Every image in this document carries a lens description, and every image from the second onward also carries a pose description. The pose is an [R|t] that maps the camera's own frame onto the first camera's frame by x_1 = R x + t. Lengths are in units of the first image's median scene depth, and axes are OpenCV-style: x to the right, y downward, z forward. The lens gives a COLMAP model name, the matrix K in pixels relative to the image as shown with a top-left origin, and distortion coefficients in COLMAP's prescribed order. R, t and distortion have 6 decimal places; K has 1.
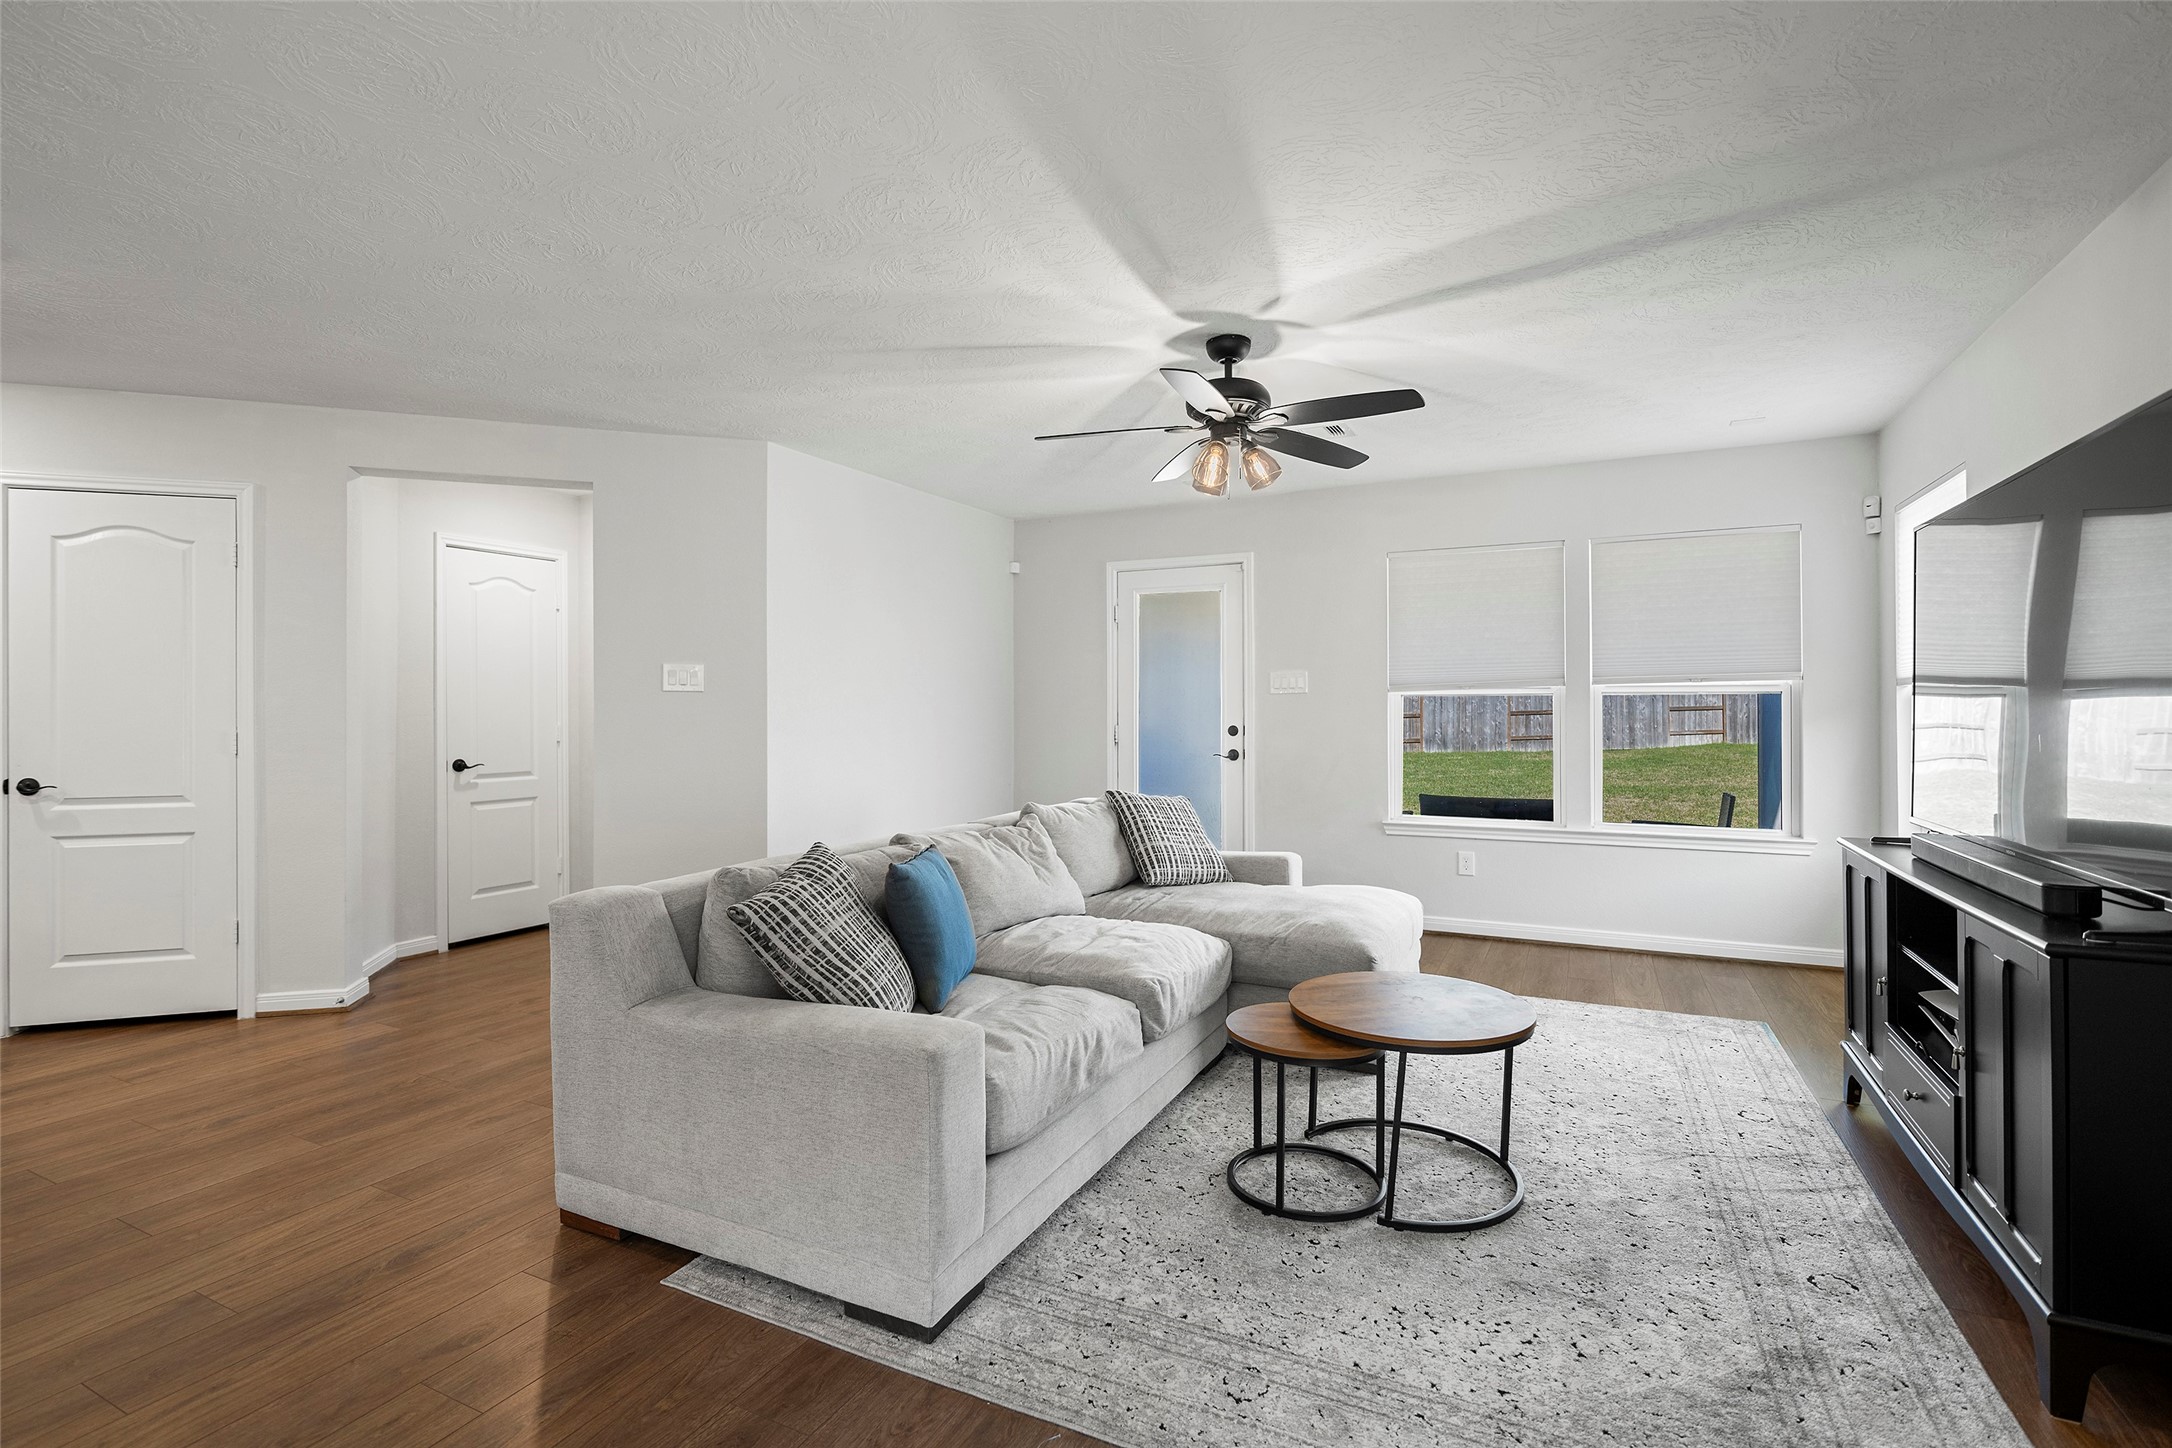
lens RADIAL K [[1010.3, 0, 1078.4], [0, 1010.3, 705.5], [0, 0, 1]] dist [-0.000051, -0.000354]
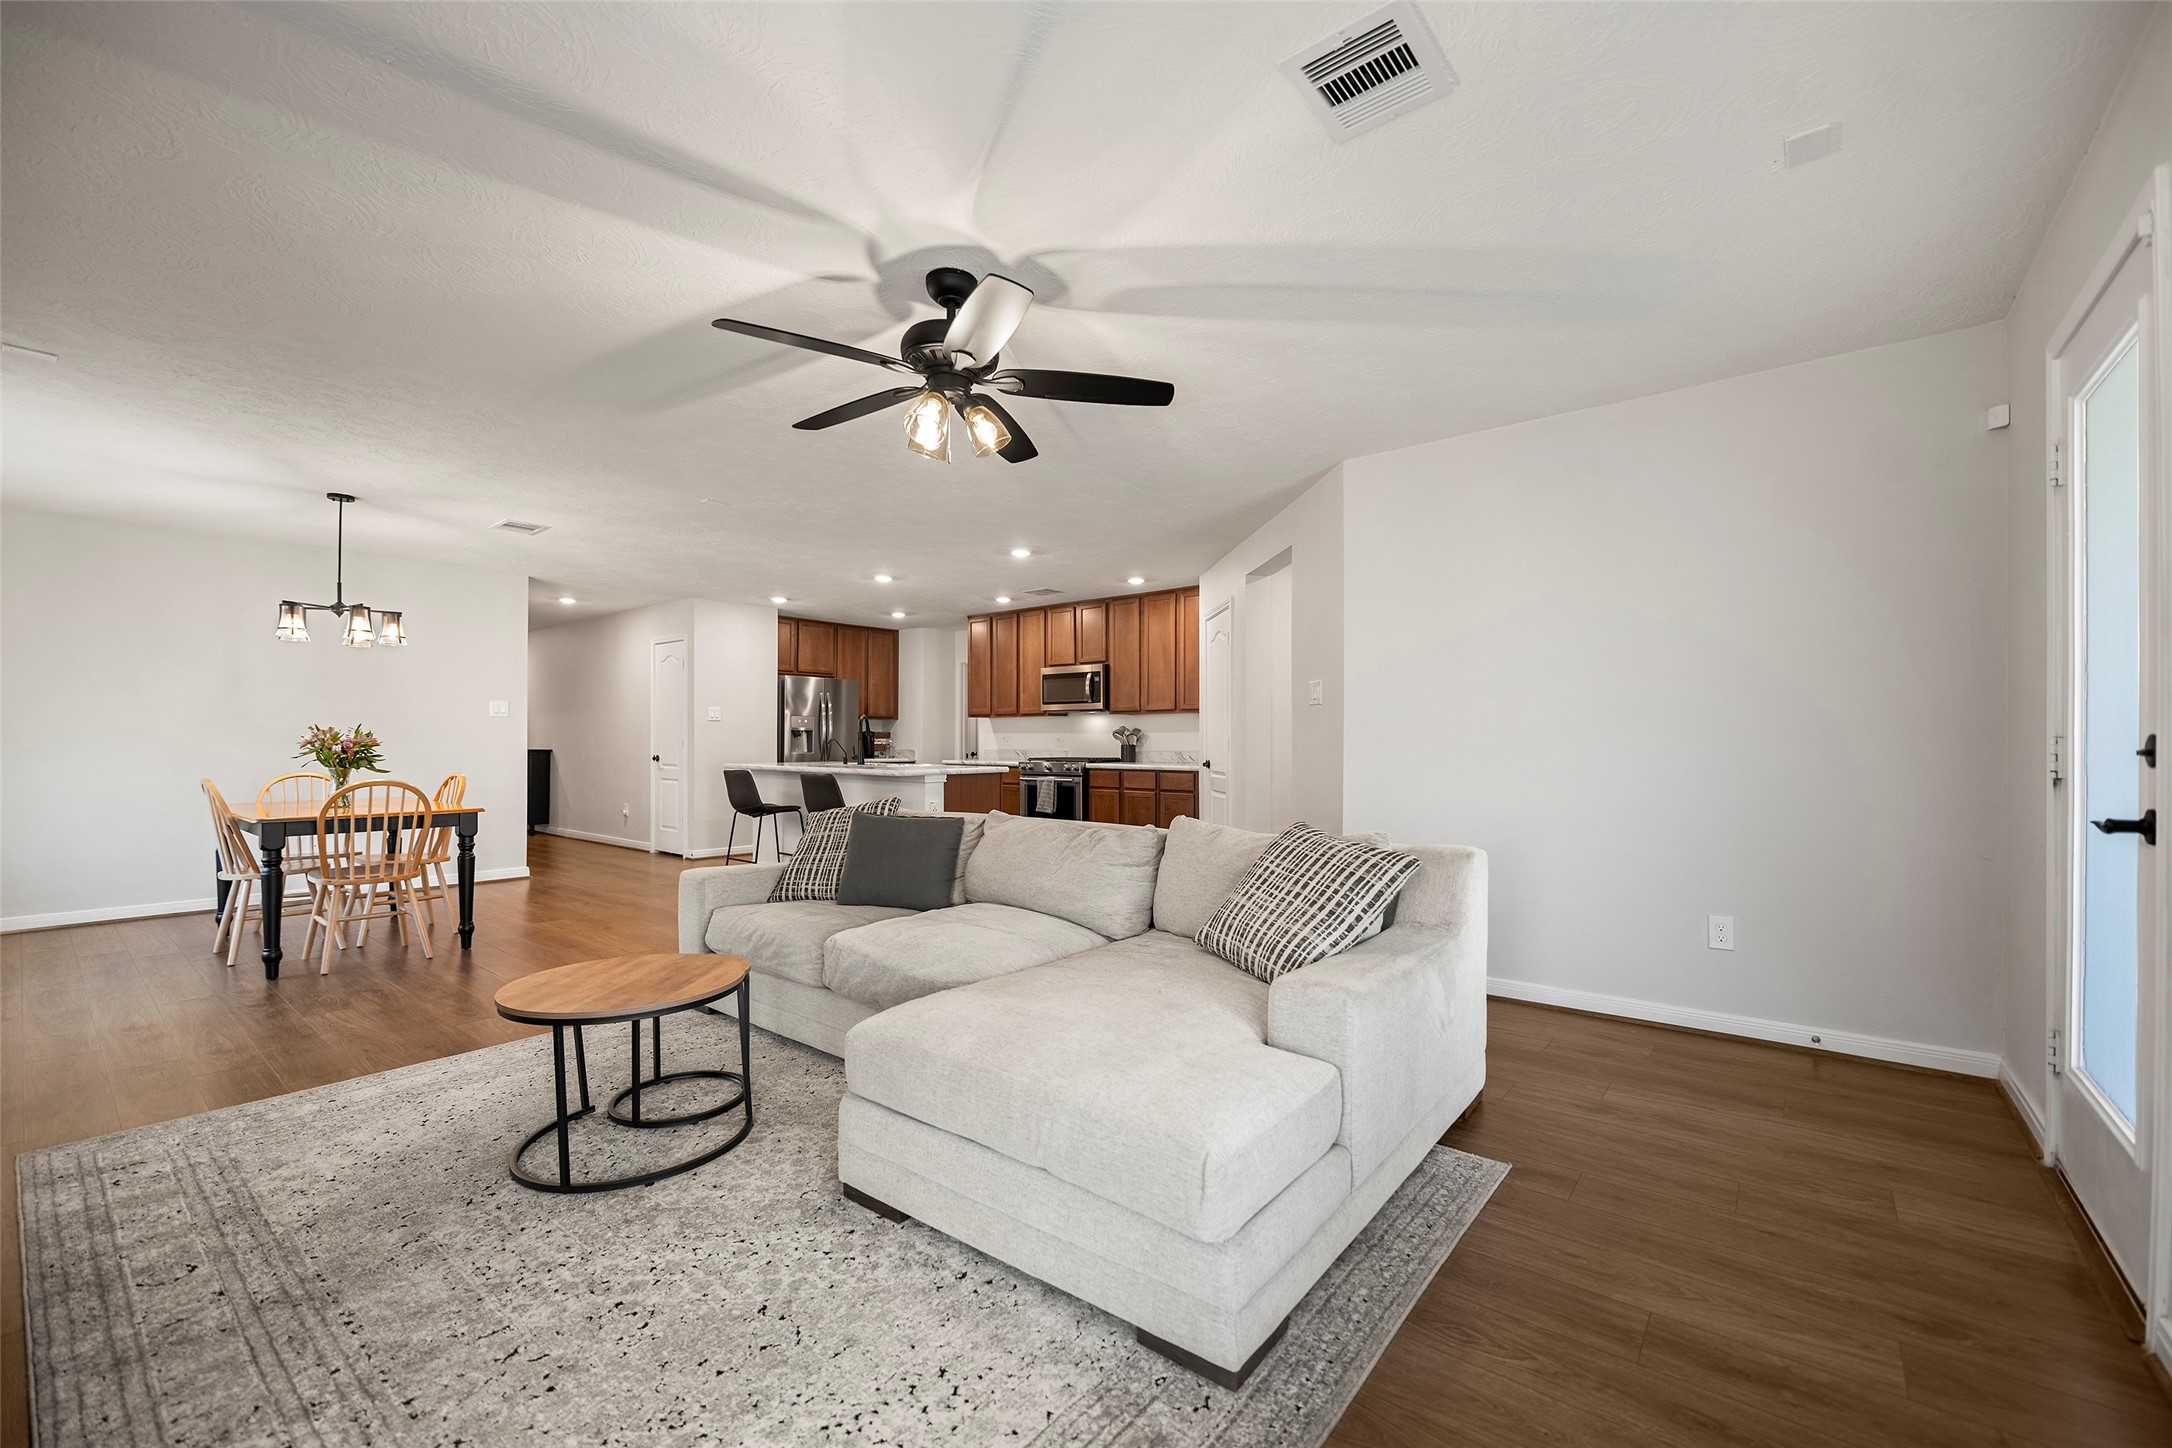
lens RADIAL K [[873.4, 0, 1092.1], [0, 873.4, 741.3], [0, 0, 1]] dist [-0.000761, -0.000036]
pose [[-0.210144, 0.001761, -0.977669, 0.728041], [0.005927, 0.999982, 0.000528, 0.029306], [0.977652, -0.005683, -0.210151, 1.085043]]
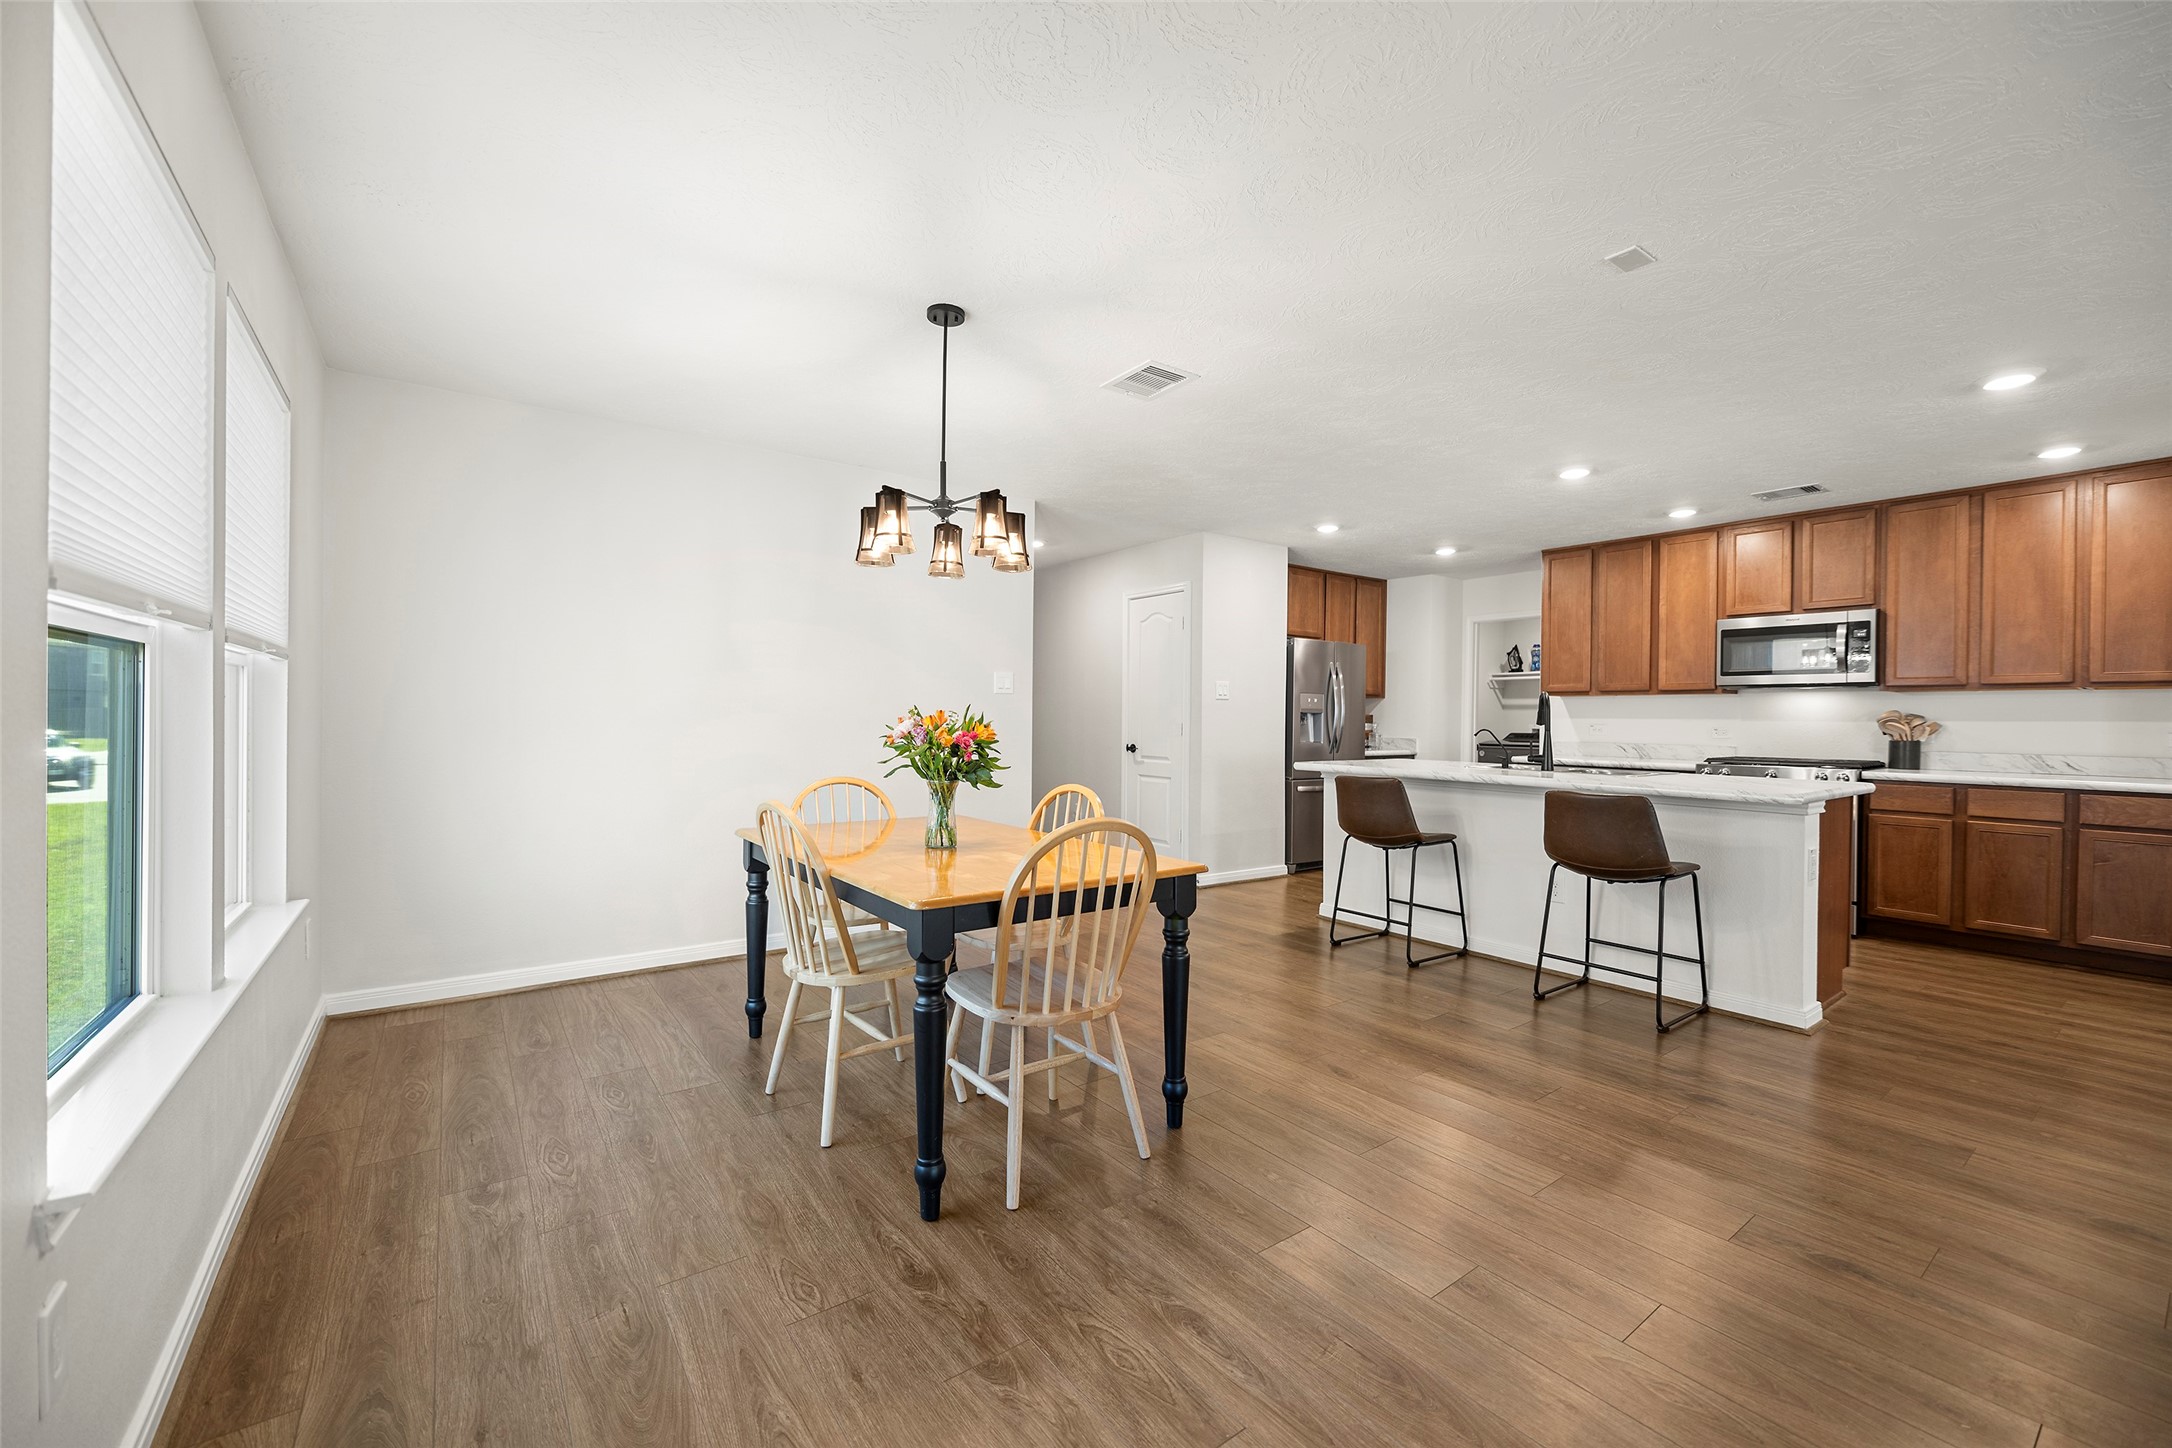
lens RADIAL K [[857.7, 0, 1086.0], [0, 857.7, 724.0], [0, 0, 1]] dist [-0.006926, -0.000219]
pose [[-0.457934, 0.002955, -0.888981, 0.336266], [-0.004214, 0.999976, 0.005494, 0.013265], [0.888976, 0.006262, -0.457910, 0.249475]]
